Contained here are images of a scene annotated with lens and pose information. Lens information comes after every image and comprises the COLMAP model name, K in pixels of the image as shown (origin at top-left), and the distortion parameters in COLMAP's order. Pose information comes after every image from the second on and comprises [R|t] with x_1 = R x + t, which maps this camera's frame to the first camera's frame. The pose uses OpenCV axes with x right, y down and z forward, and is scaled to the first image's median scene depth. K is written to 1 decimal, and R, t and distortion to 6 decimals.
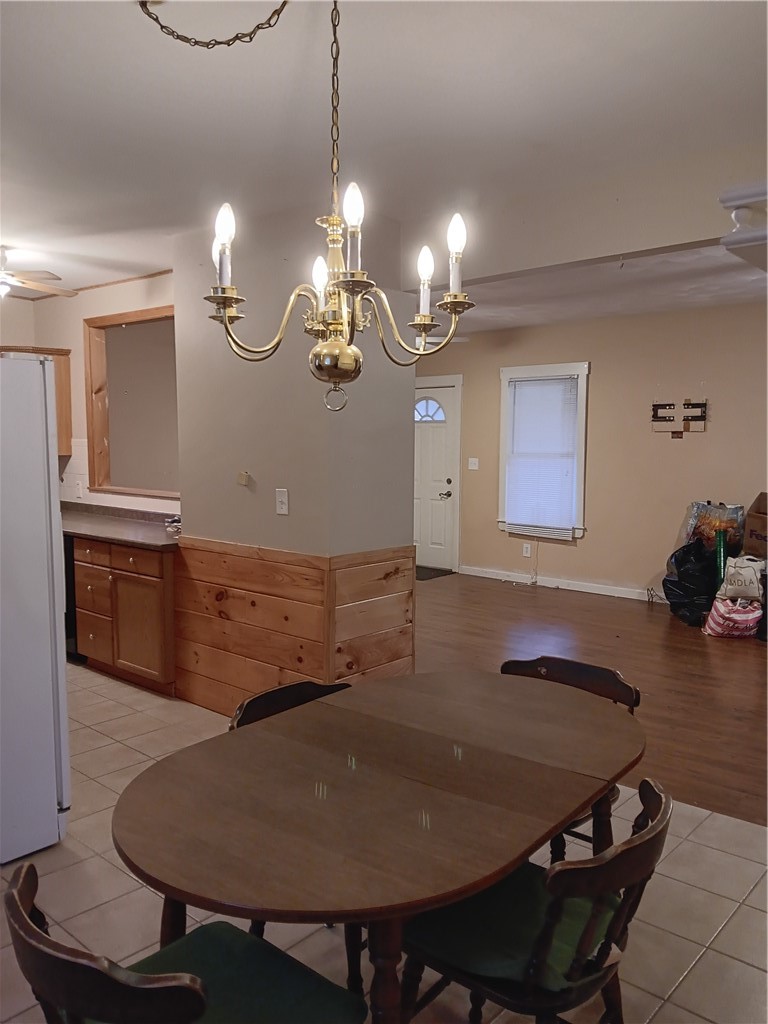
lens RADIAL K [[827.3, 0, 374.3], [0, 827.3, 513.2], [0, 0, 1]] dist [0.045994, -0.019175]
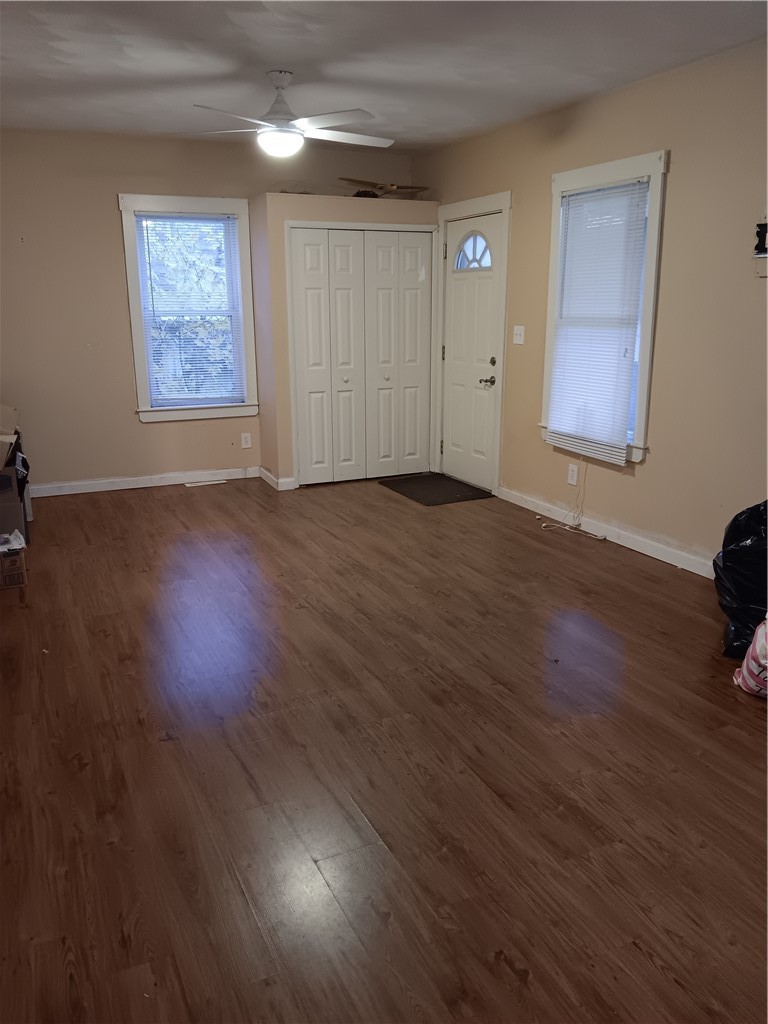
lens RADIAL K [[827.3, 0, 392.1], [0, 827.3, 518.8], [0, 0, 1]] dist [0.045994, -0.019175]
pose [[0.923226, 0.090479, -0.373454, 0.296809], [-0.026655, 0.984622, 0.172653, -0.028287], [0.383333, -0.149443, 0.911440, 0.357776]]
